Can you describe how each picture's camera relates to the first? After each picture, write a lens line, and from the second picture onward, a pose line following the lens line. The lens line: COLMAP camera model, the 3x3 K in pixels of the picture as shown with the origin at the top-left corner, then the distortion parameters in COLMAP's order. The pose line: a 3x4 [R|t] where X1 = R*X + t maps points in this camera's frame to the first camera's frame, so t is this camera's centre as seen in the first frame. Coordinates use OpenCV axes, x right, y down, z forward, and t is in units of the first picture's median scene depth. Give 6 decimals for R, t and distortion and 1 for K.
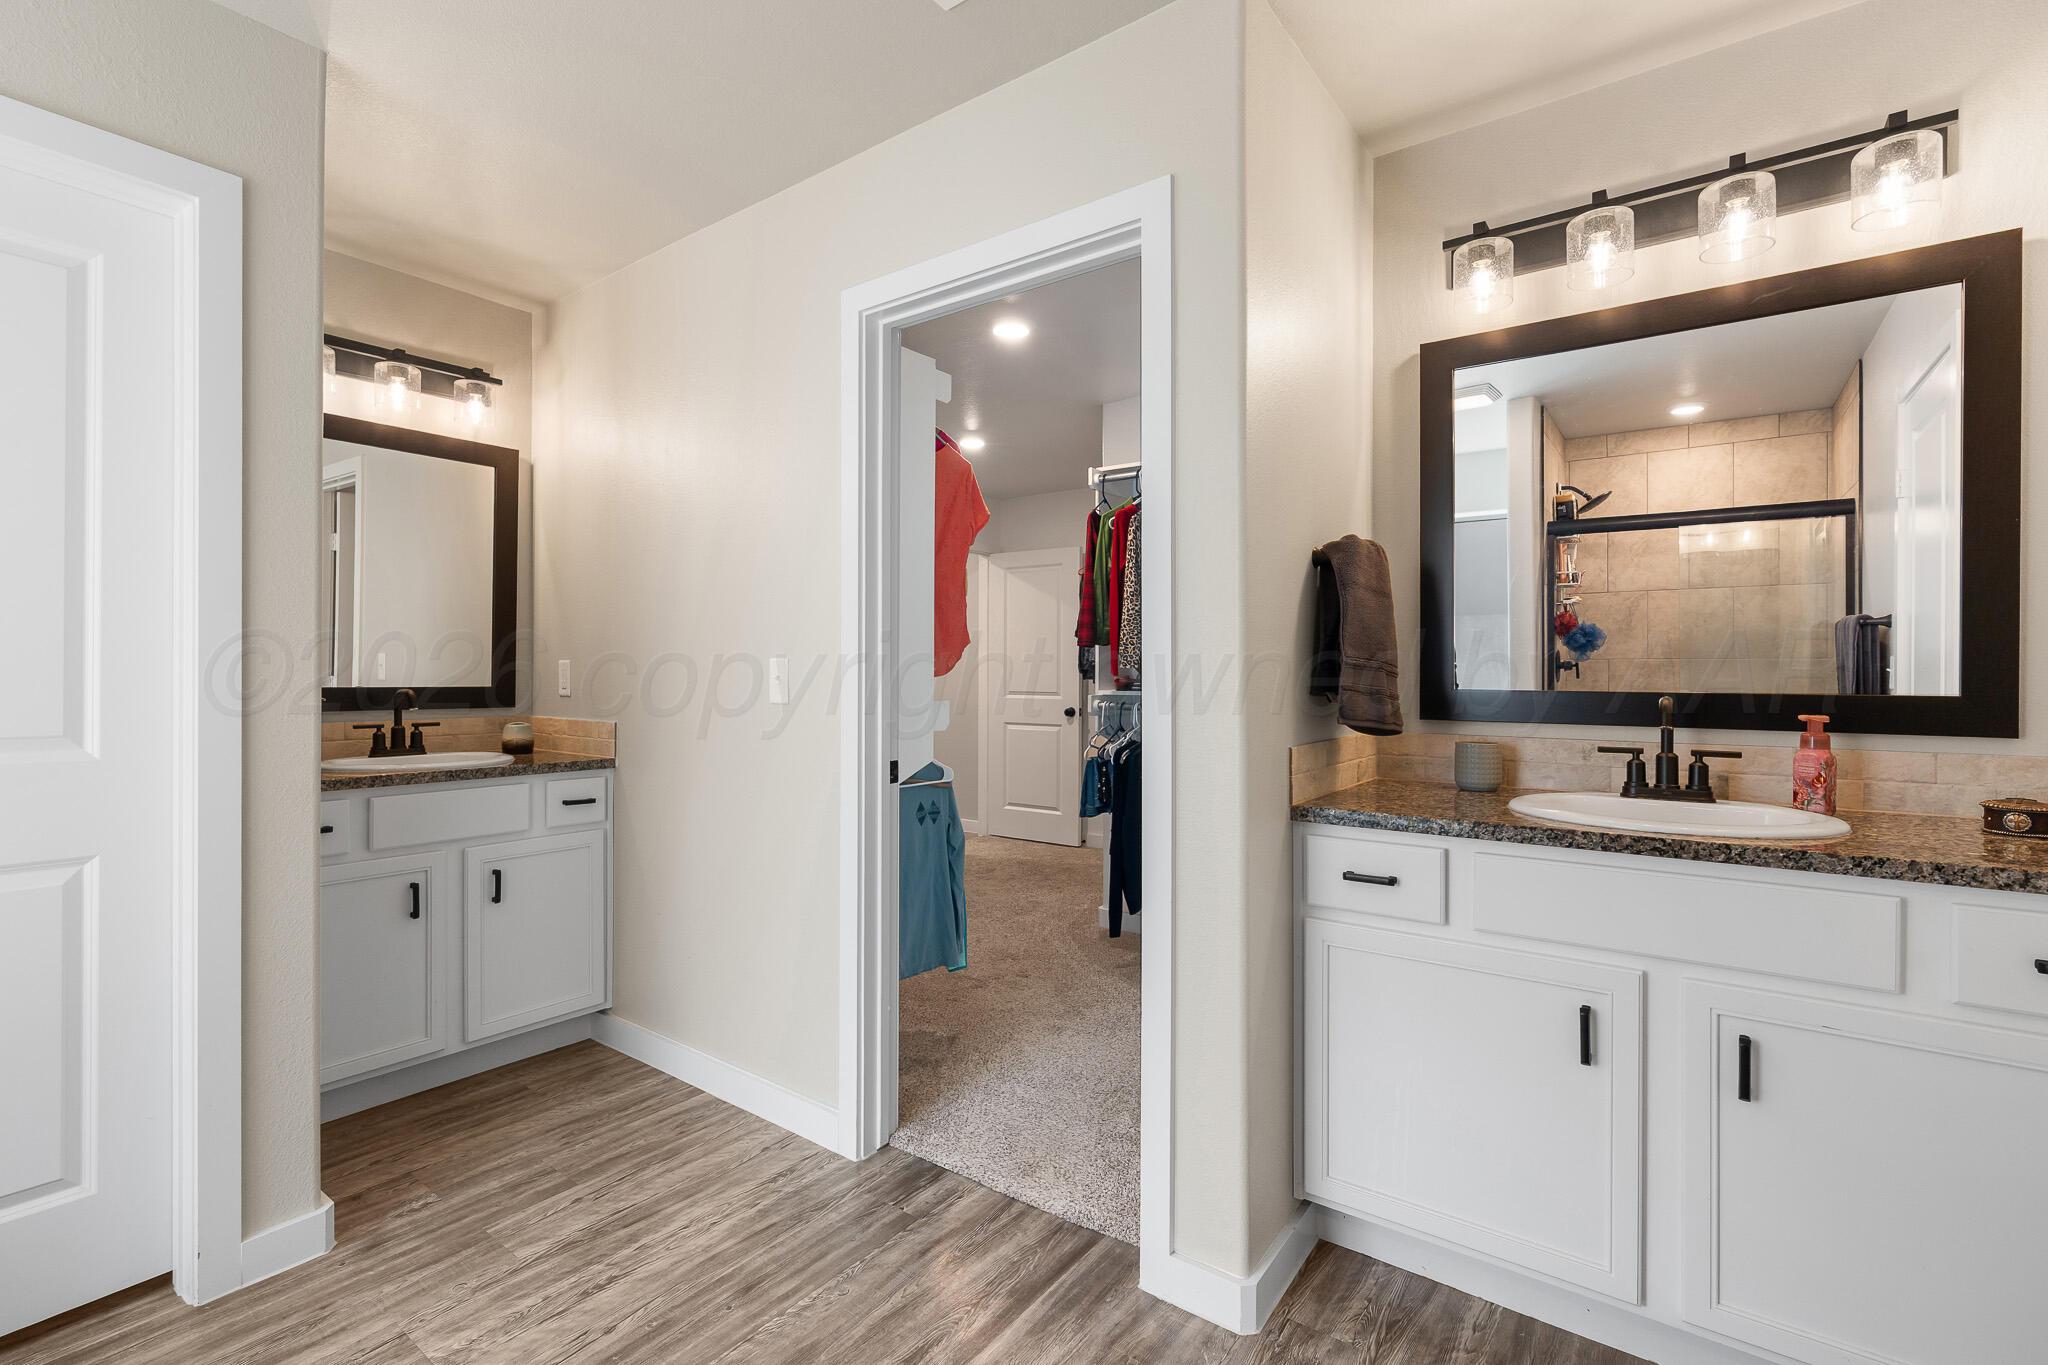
lens RADIAL K [[937.7, 0, 1033.6], [0, 937.7, 666.5], [0, 0, 1]] dist [-0.002881, -0.000577]
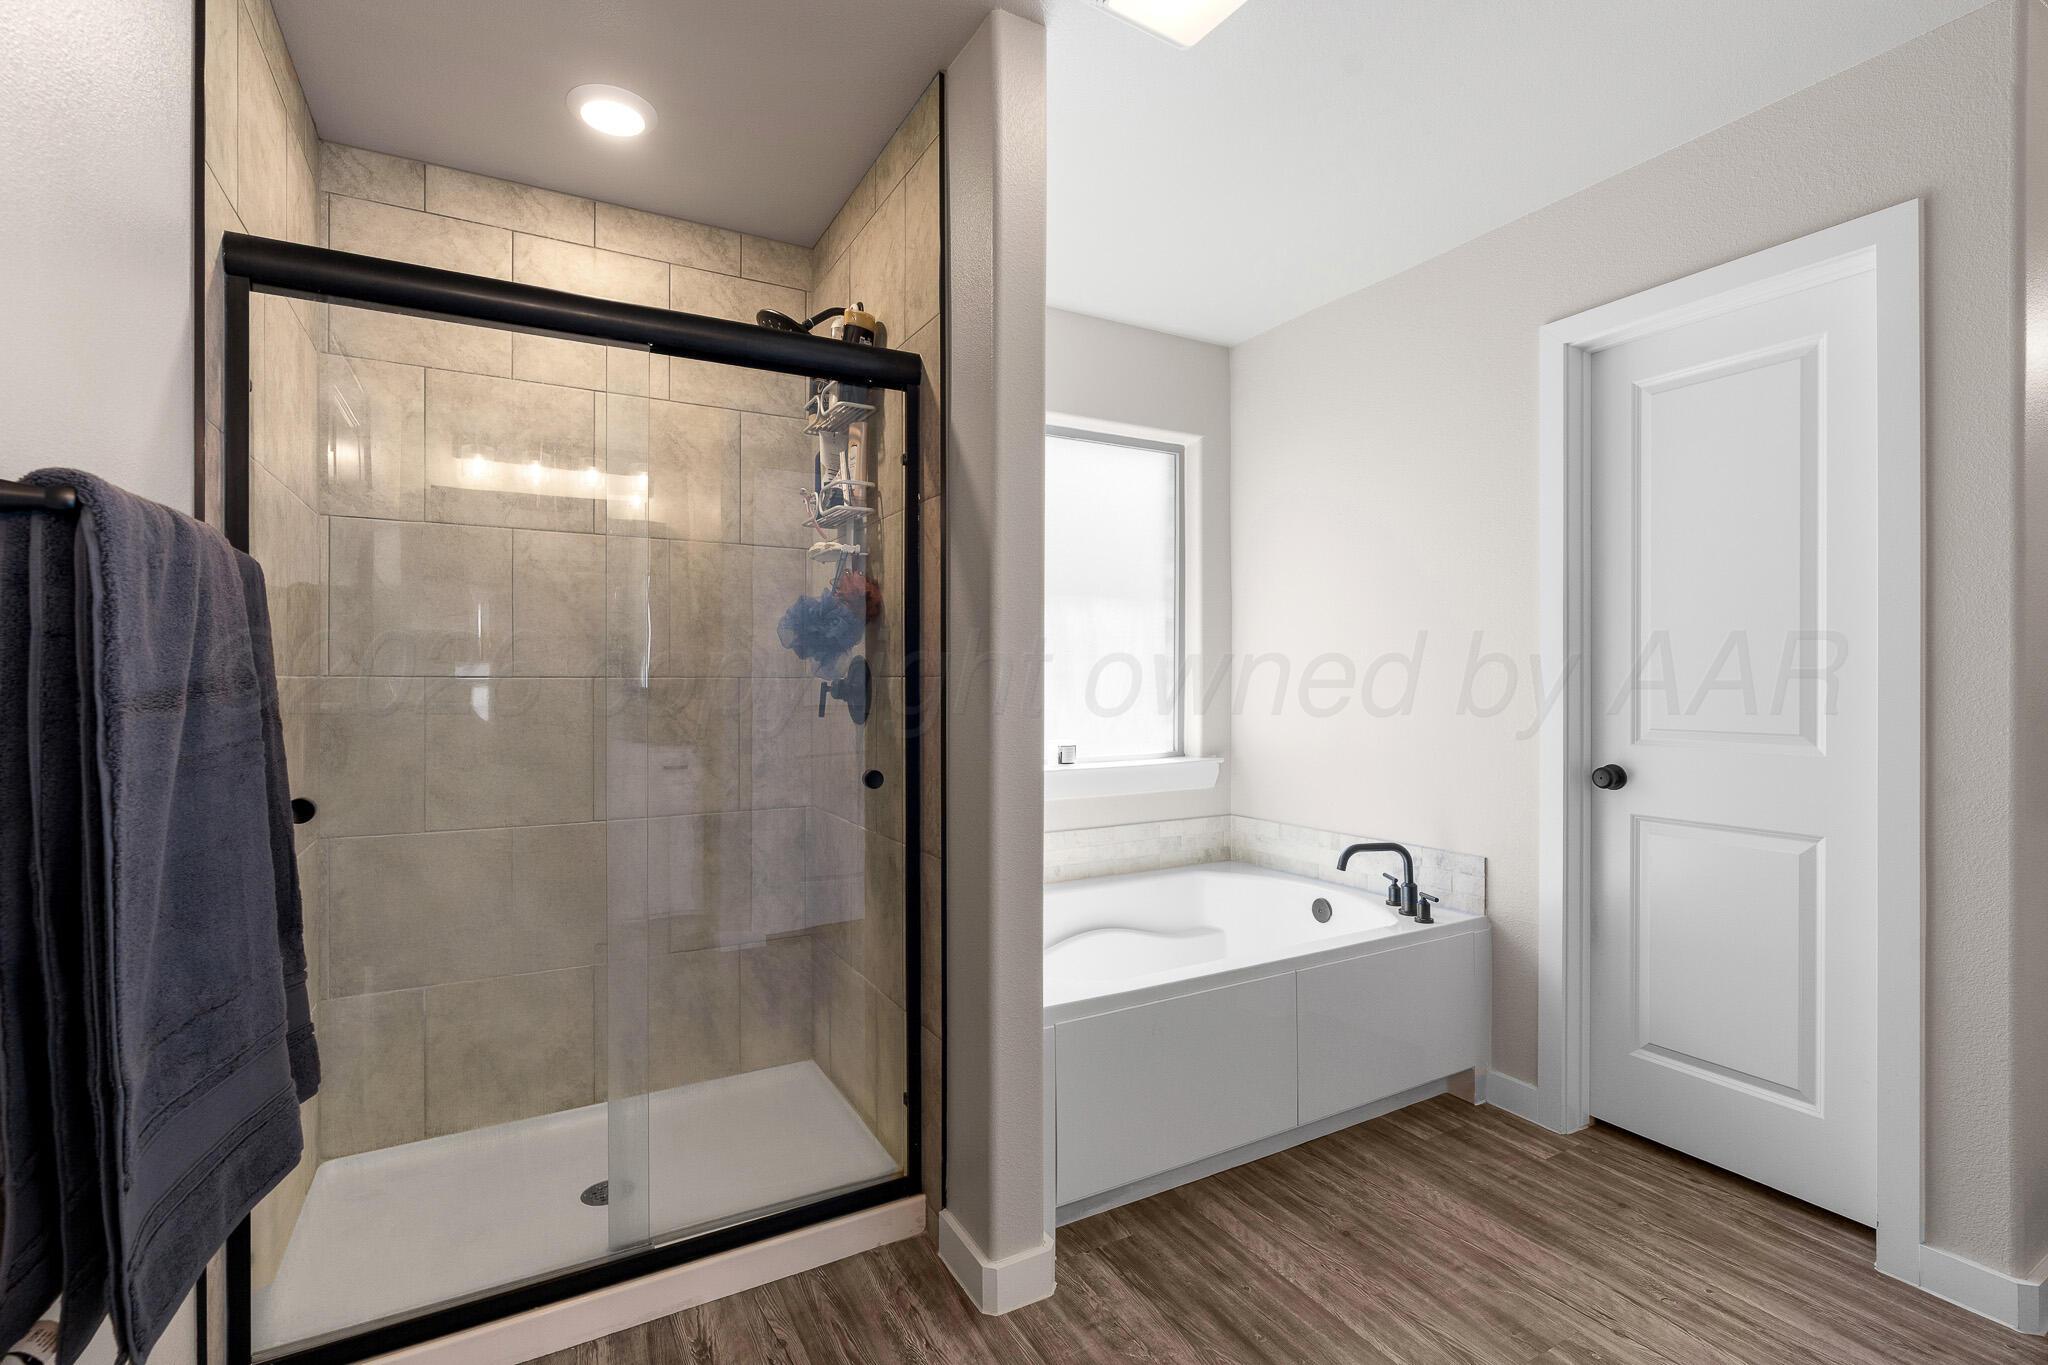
lens RADIAL K [[937.7, 0, 1036.3], [0, 937.7, 689.5], [0, 0, 1]] dist [-0.002881, -0.000577]
pose [[-0.416309, 0.001866, -0.909221, 0.505074], [-0.000452, 0.999997, 0.002259, 0.012004], [0.909223, 0.001352, -0.416307, 0.581866]]
